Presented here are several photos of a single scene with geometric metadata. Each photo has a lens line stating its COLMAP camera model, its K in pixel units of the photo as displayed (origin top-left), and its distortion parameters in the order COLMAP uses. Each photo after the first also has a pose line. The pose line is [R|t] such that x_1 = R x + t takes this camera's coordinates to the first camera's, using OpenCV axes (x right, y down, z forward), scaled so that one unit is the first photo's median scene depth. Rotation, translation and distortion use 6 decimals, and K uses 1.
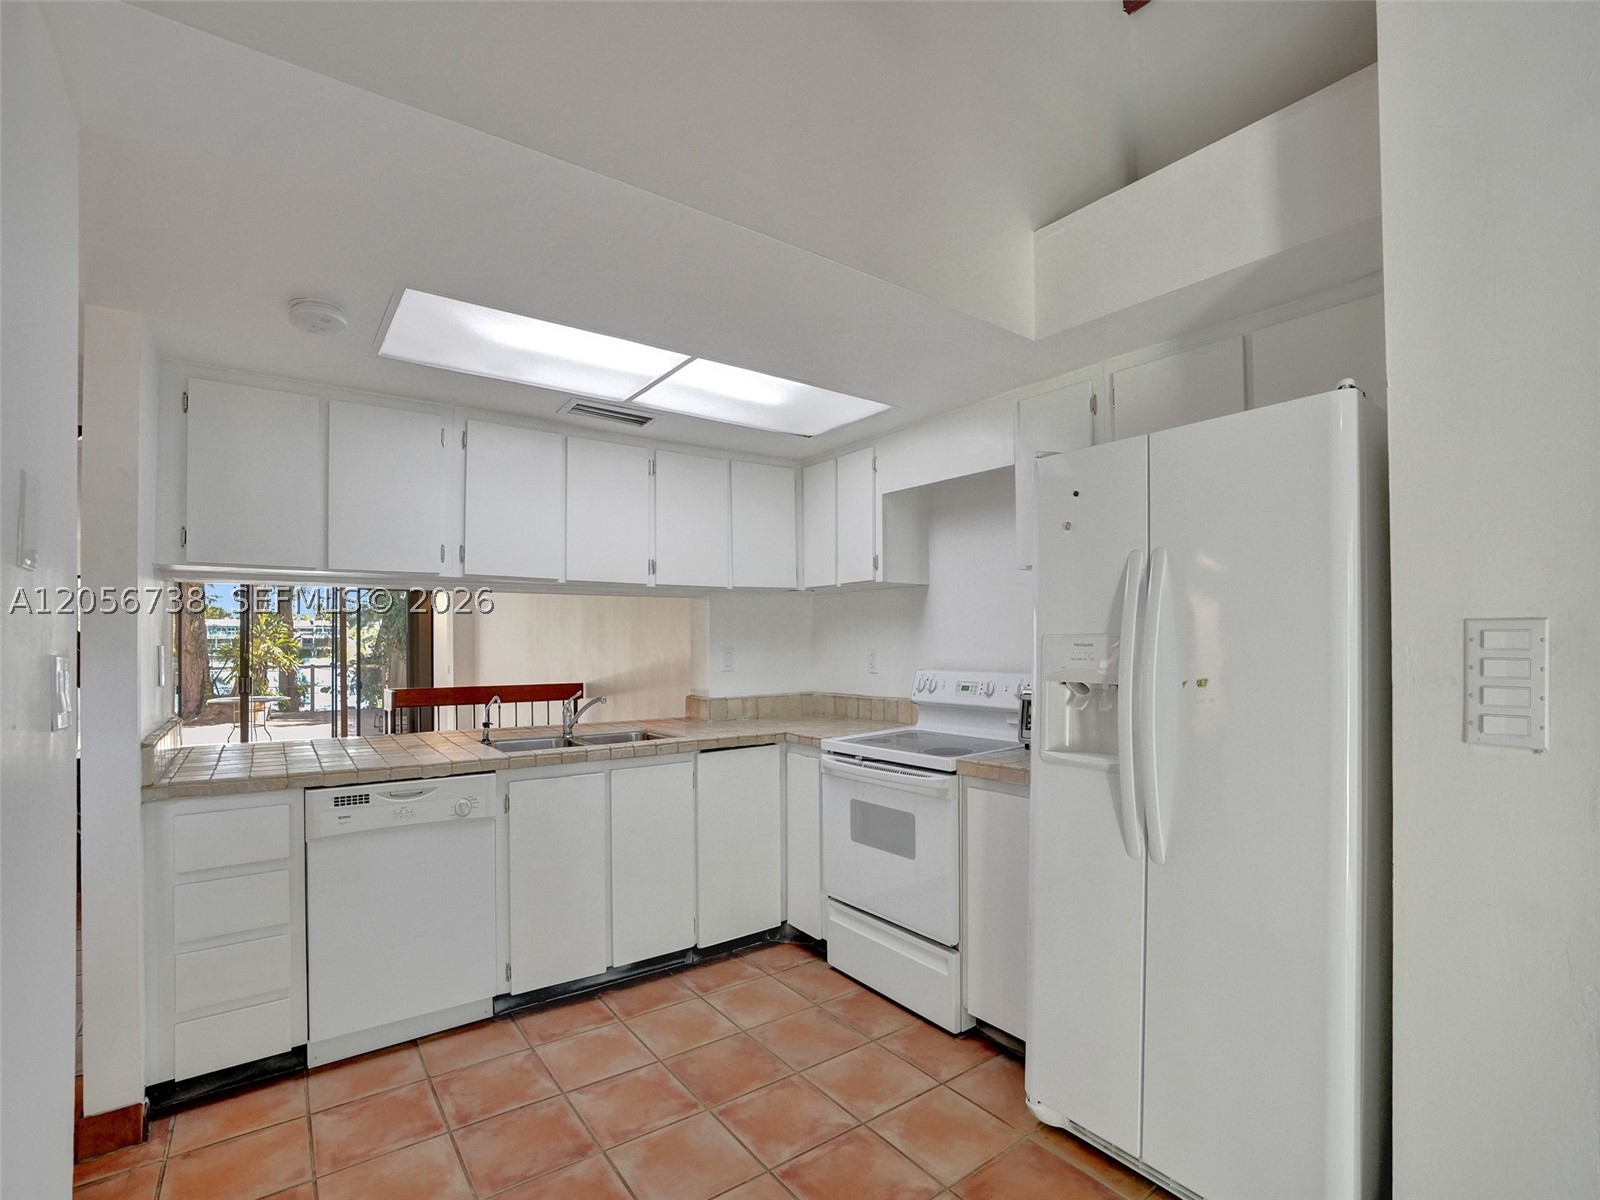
lens RADIAL K [[754.4, 0, 789.9], [0, 754.4, 631.6], [0, 0, 1]] dist [-0.066201, 0.035116]
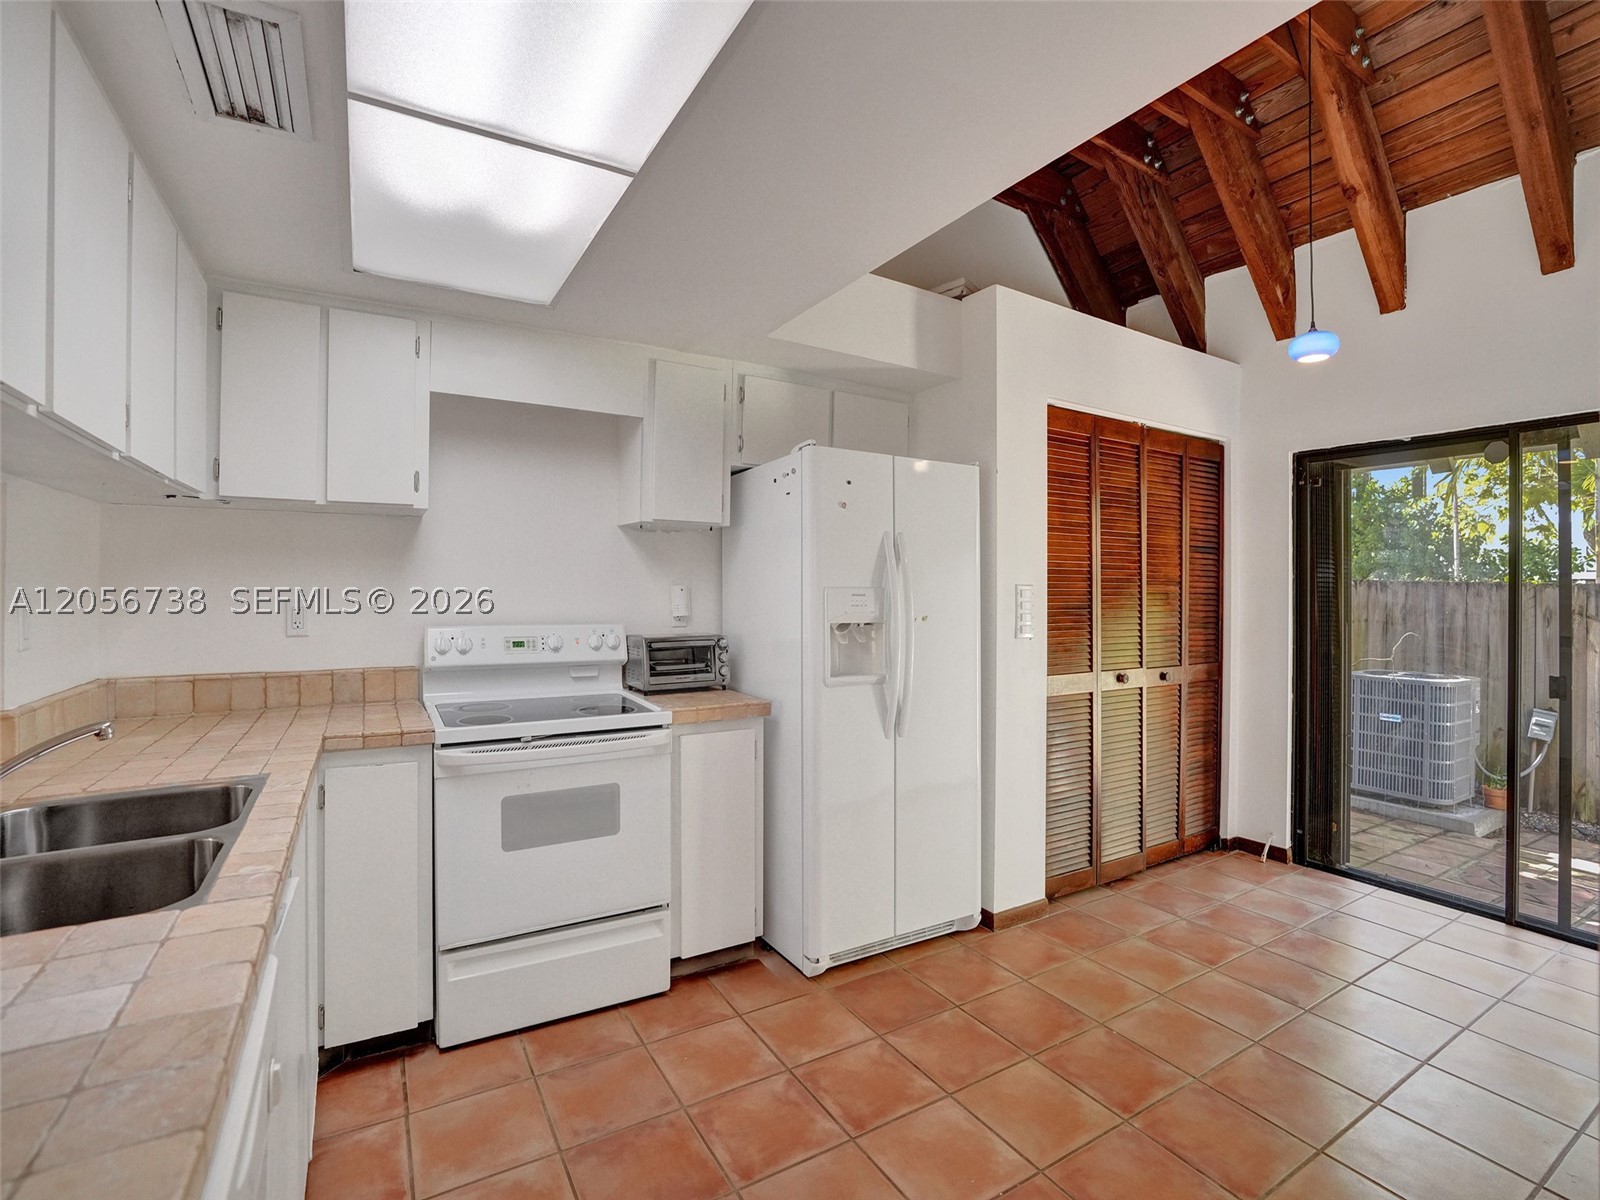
lens RADIAL K [[750.2, 0, 818.0], [0, 750.2, 593.5], [0, 0, 1]] dist [-0.050938, 0.021534]
pose [[0.073913, 0.008365, 0.997230, -0.725696], [-0.019116, 0.999793, -0.006970, 0.019170], [-0.997081, -0.018547, 0.074058, 0.718205]]
